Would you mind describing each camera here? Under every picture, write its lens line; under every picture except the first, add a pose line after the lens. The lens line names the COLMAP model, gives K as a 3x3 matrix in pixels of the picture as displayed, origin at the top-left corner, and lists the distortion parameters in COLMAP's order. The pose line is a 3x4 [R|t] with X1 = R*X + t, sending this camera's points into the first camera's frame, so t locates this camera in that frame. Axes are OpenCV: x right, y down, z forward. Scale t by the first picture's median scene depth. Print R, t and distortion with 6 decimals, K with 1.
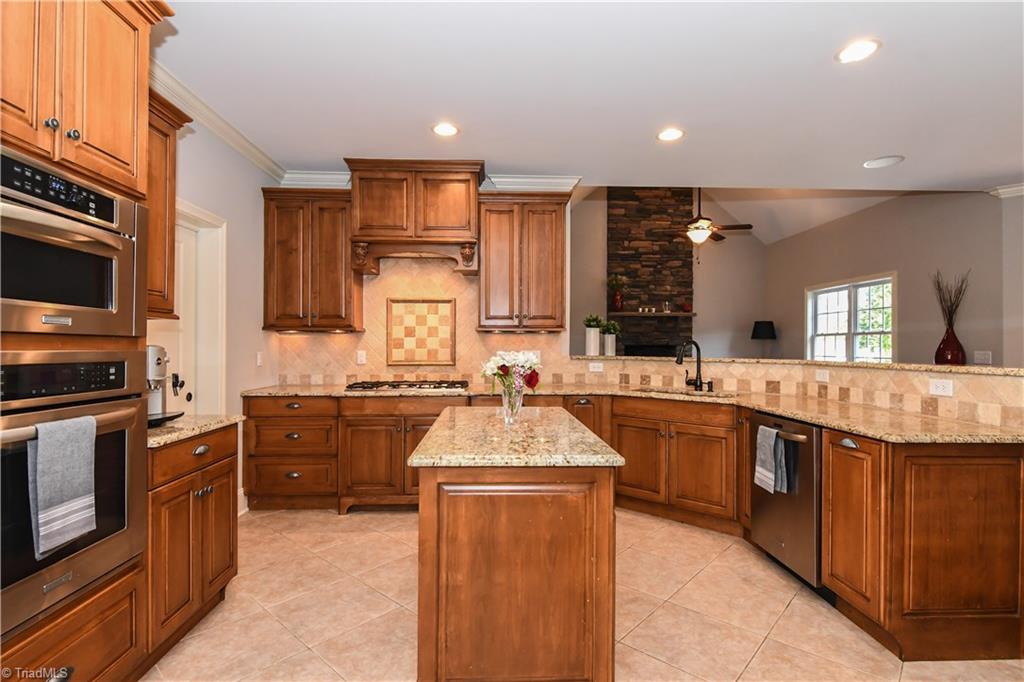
lens RADIAL K [[504.8, 0, 512.8], [0, 504.8, 343.8], [0, 0, 1]] dist [-0.012690, -0.002710]
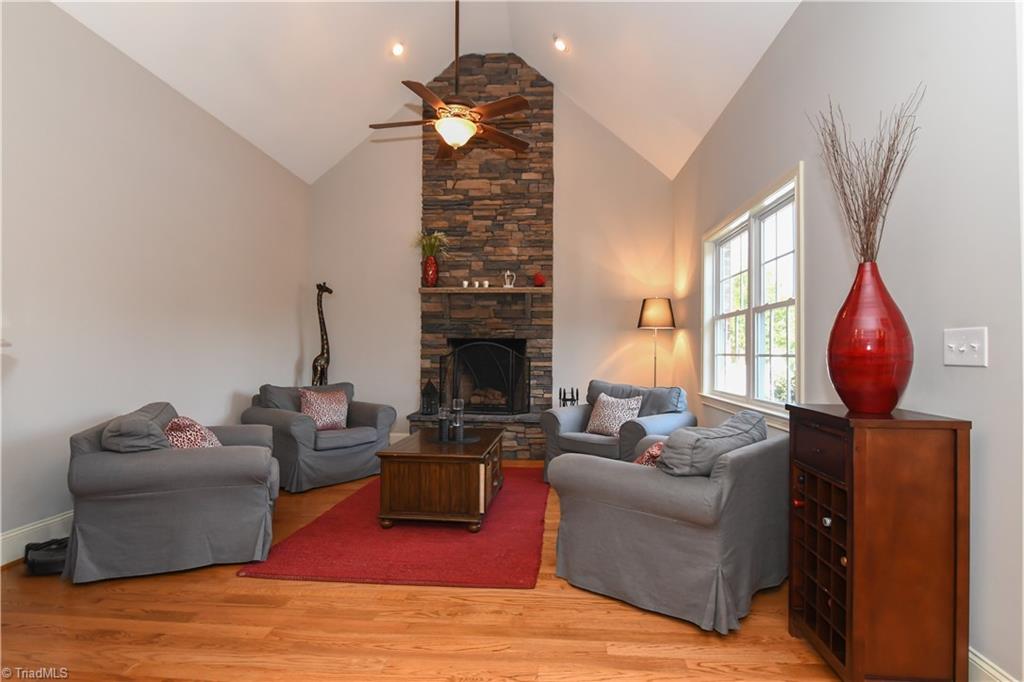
lens RADIAL K [[504.8, 0, 511.4], [0, 504.8, 345.9], [0, 0, 1]] dist [-0.012690, -0.002710]
pose [[0.992830, 0.005996, -0.119387, 0.387018], [-0.006609, 0.999967, -0.004737, 0.015690], [0.119355, 0.005492, 0.992836, 0.357327]]
